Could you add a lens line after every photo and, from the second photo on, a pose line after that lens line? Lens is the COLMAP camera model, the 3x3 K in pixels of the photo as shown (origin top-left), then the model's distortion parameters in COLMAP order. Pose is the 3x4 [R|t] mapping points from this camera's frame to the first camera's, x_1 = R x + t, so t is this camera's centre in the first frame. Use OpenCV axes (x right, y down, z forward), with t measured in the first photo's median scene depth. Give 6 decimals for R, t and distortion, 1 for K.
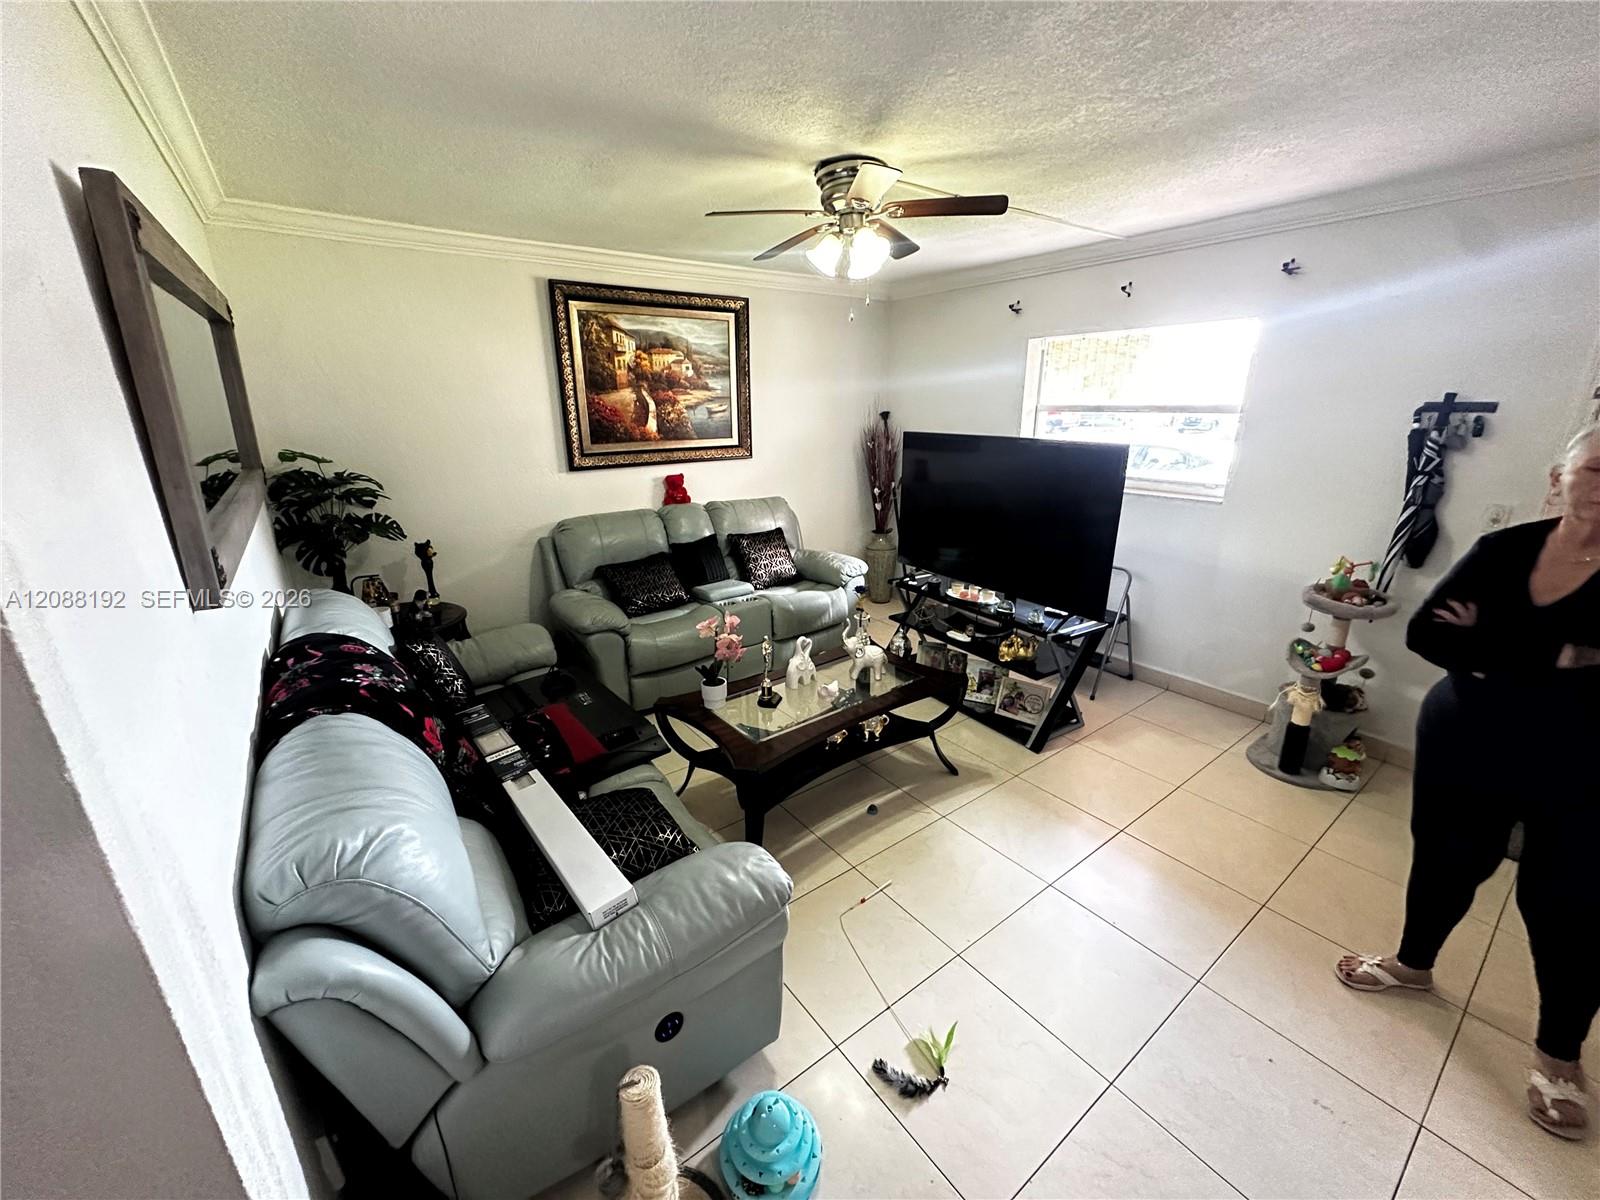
lens RADIAL K [[644.2, 0, 799.5], [0, 644.2, 596.6], [0, 0, 1]] dist [-0.004961, 0.000988]
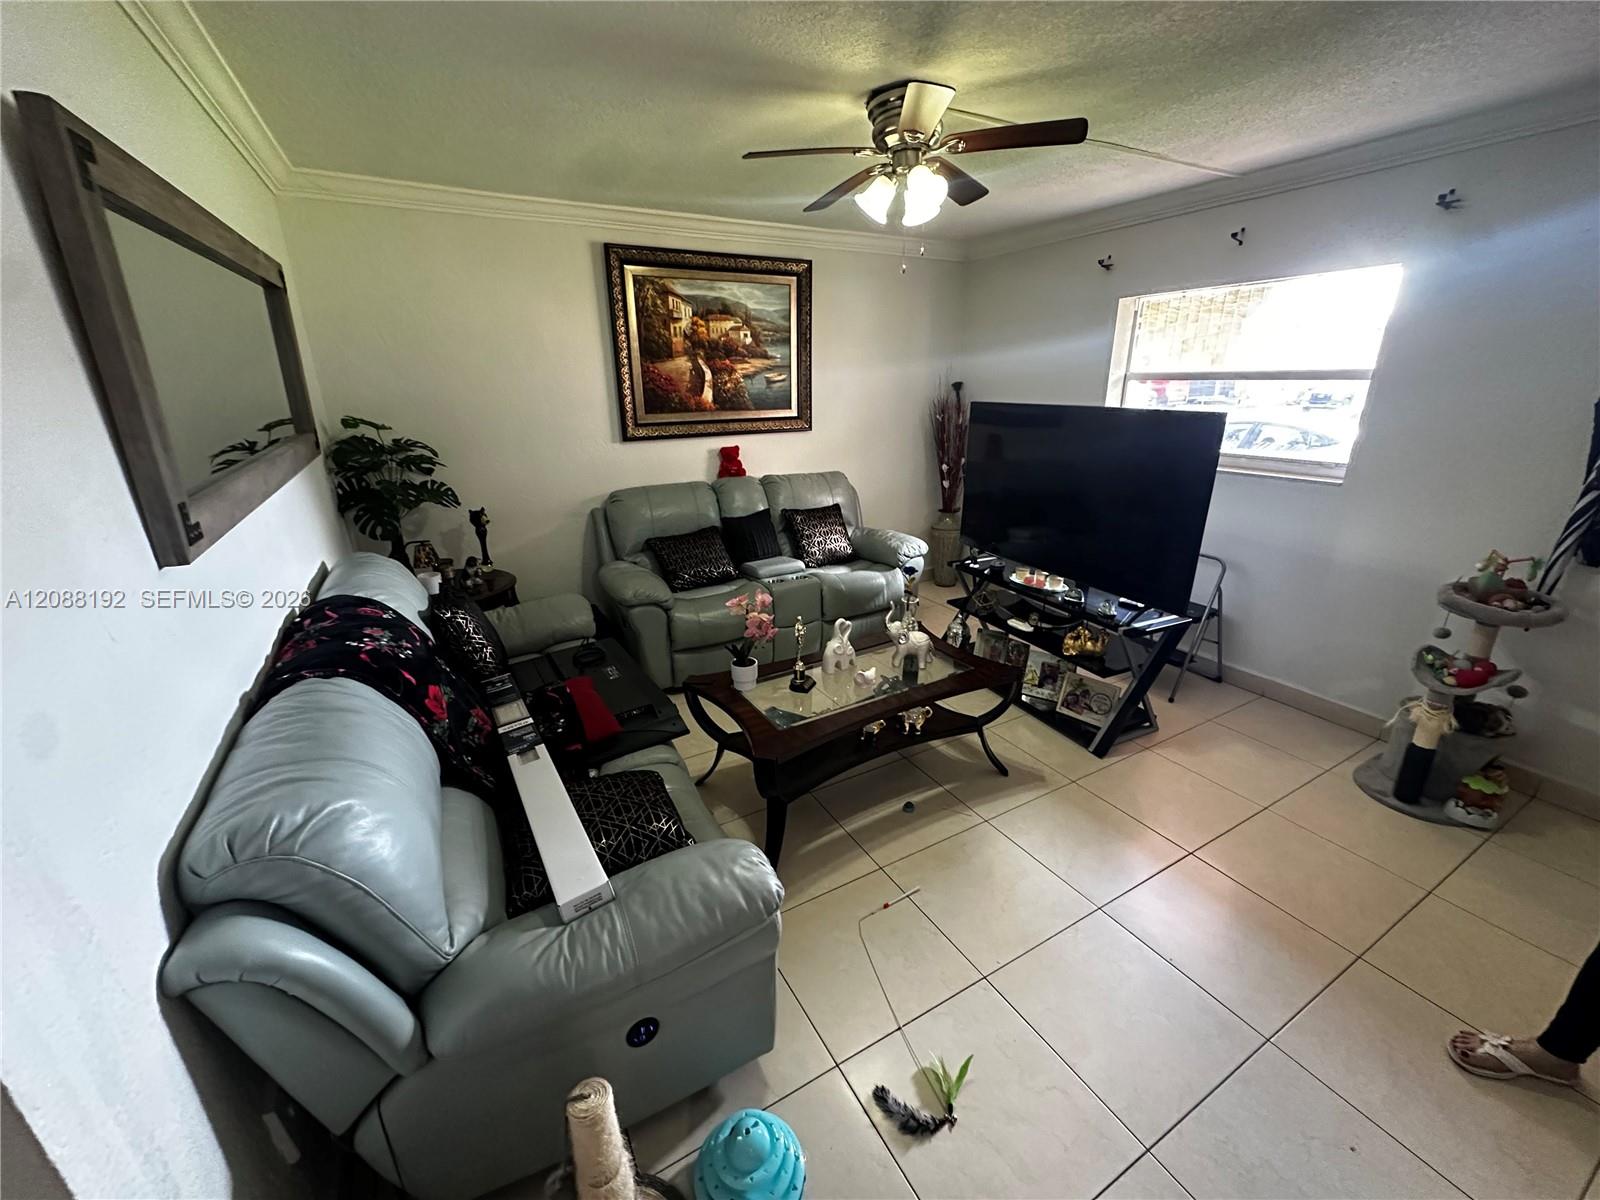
lens RADIAL K [[644.2, 0, 799.8], [0, 644.2, 597.2], [0, 0, 1]] dist [-0.004961, 0.000988]
pose [[0.991836, 0.038457, -0.121580, 0.056676], [-0.034479, 0.998804, 0.034656, 0.000492], [0.122768, -0.030181, 0.991976, 0.063045]]
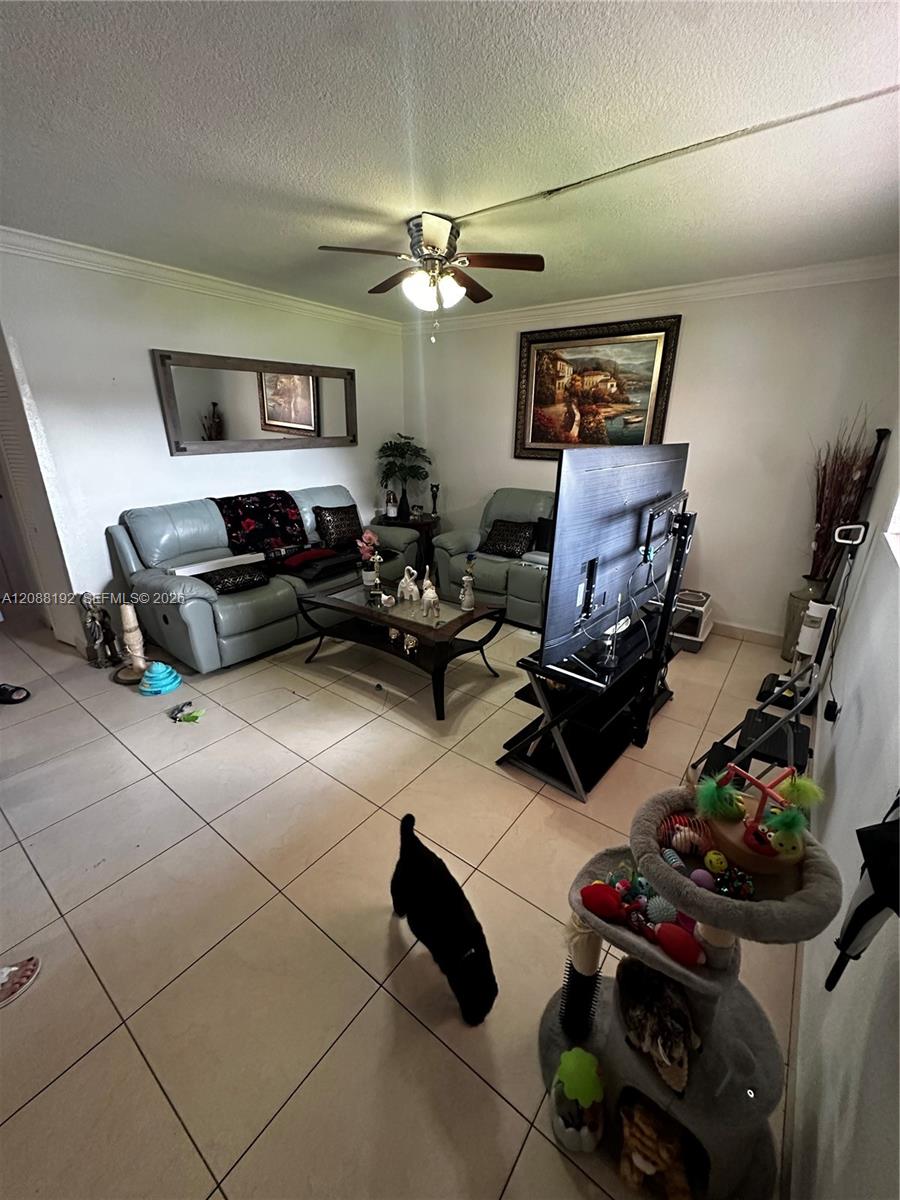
lens RADIAL K [[483.1, 0, 447.0], [0, 483.1, 598.9], [0, 0, 1]] dist [-0.004961, 0.000988]
pose [[0.276927, 0.336389, -0.900085, 1.051024], [-0.297442, 0.920721, 0.252588, -0.175952], [0.913696, 0.197774, 0.355029, 0.689673]]
